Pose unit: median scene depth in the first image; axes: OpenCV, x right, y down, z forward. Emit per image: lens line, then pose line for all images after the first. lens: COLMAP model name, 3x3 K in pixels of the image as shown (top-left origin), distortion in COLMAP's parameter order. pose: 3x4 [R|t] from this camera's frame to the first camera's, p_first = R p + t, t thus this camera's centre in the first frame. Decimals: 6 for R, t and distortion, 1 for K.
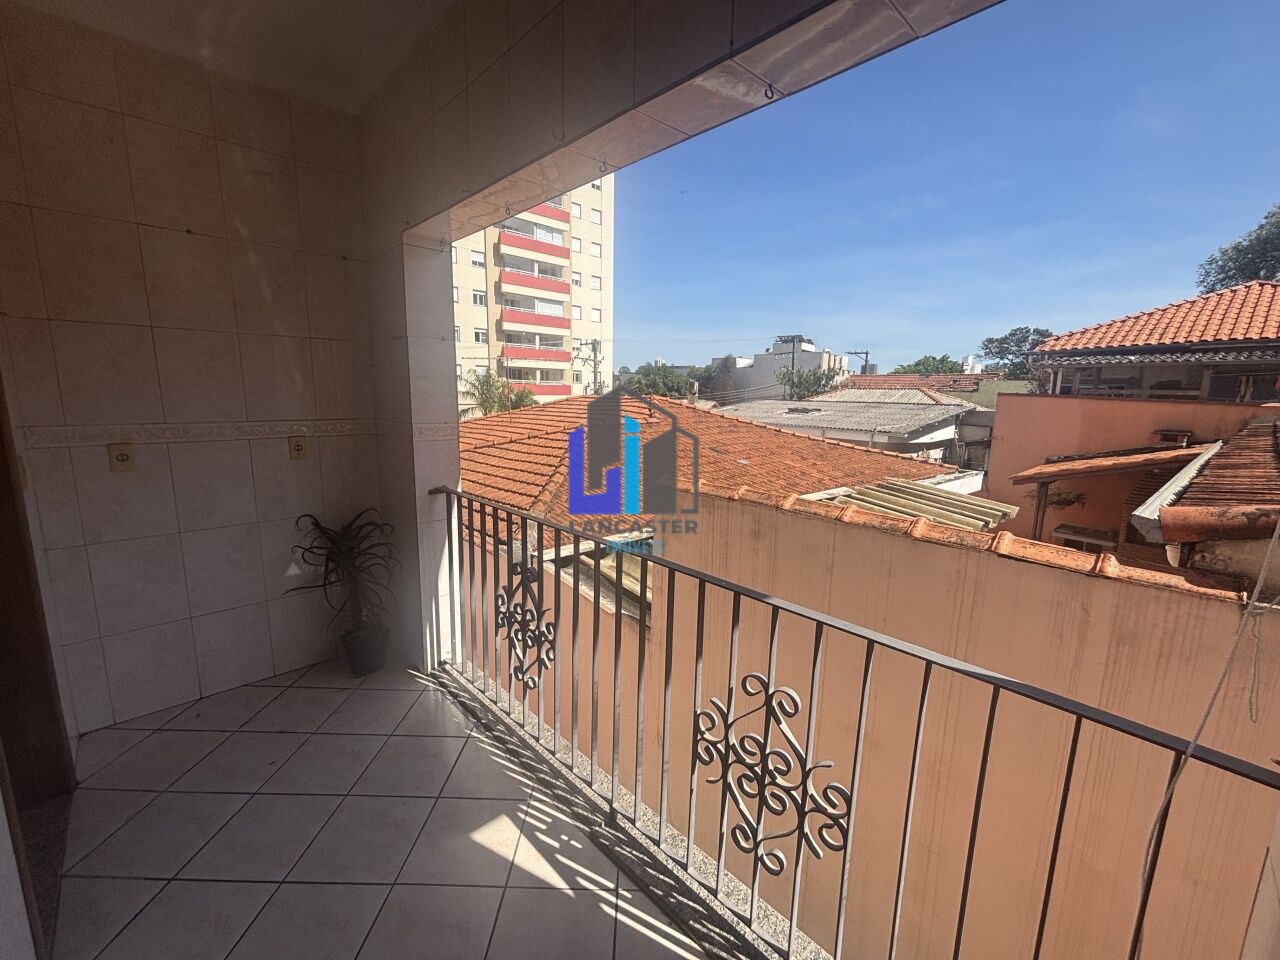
lens RADIAL K [[519.7, 0, 636.7], [0, 519.7, 476.8], [0, 0, 1]] dist [-0.003984, 0.000255]
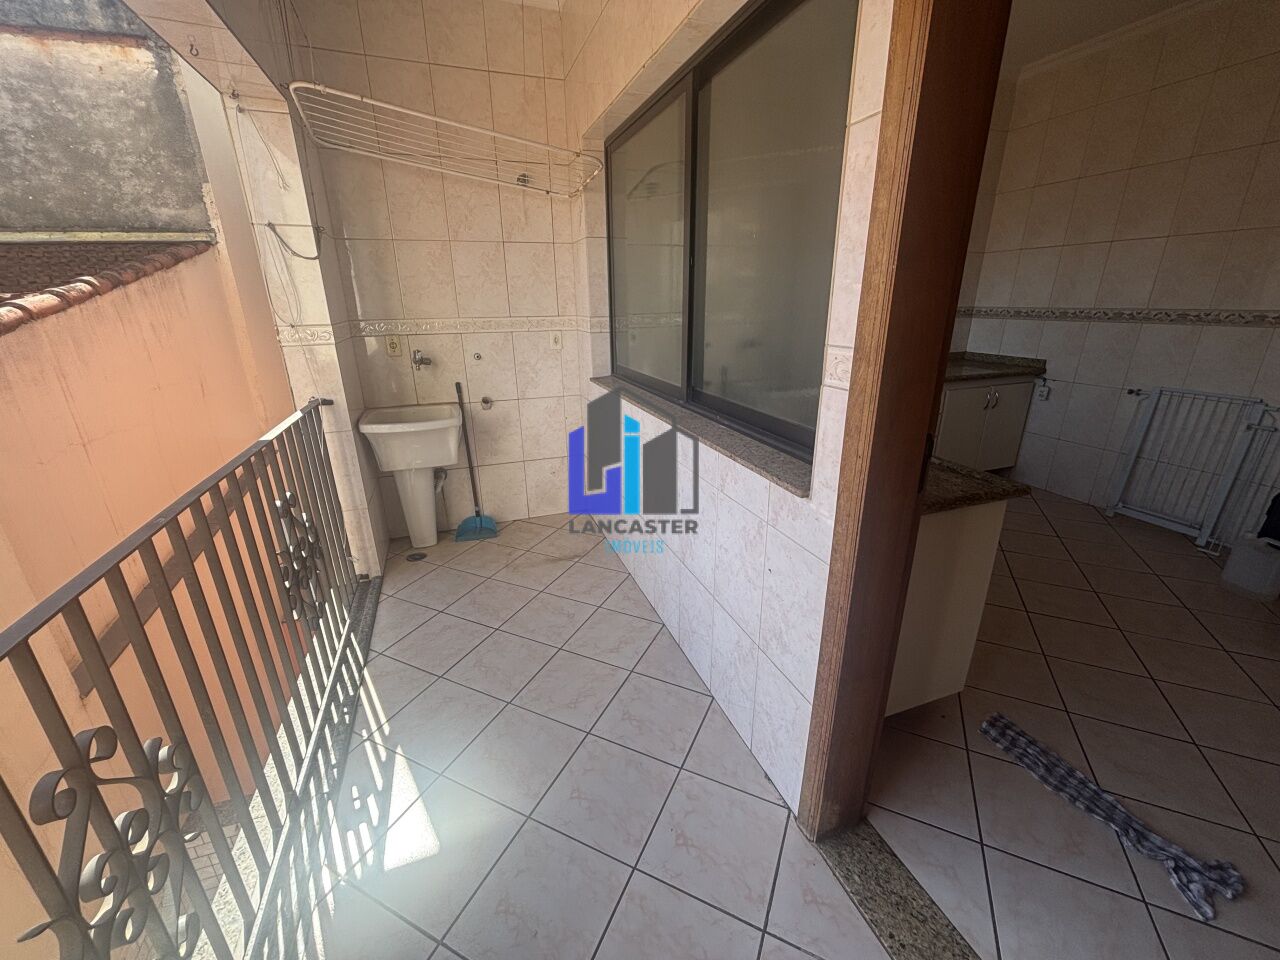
lens RADIAL K [[517.9, 0, 643.8], [0, 517.9, 478.0], [0, 0, 1]] dist [-0.004175, -0.000483]
pose [[-0.915683, -0.139467, 0.376927, -0.825185], [0.060718, 0.879087, 0.472778, -0.178868], [-0.397289, 0.455801, -0.796497, 1.228213]]
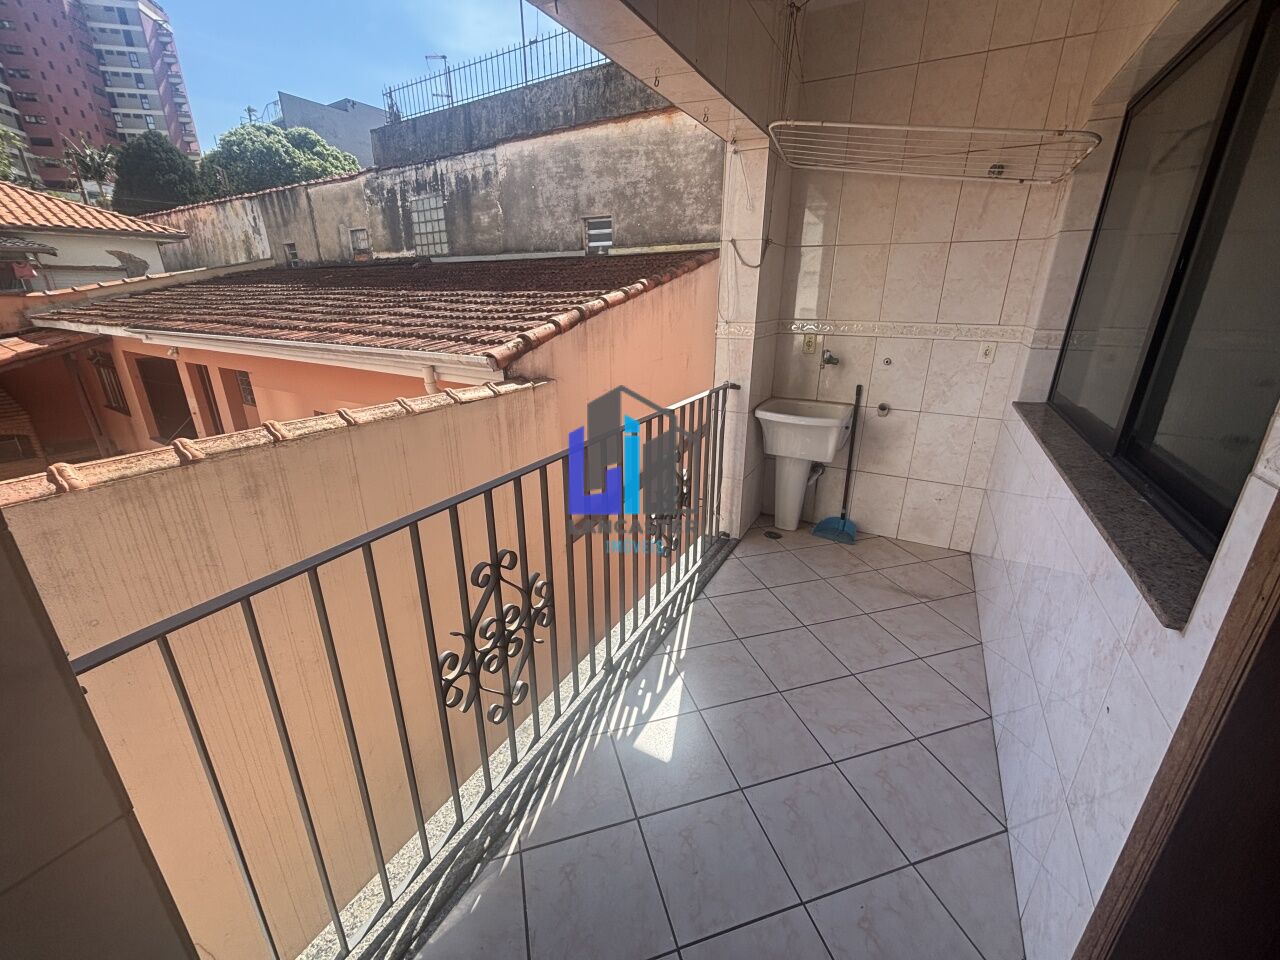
lens RADIAL K [[519.7, 0, 636.7], [0, 519.7, 476.8], [0, 0, 1]] dist [-0.003984, 0.000255]
pose [[-0.303166, -0.334888, 0.892155, -0.990561], [0.148462, 0.908185, 0.391355, -0.192817], [-0.941302, 0.251097, -0.225613, 1.125337]]
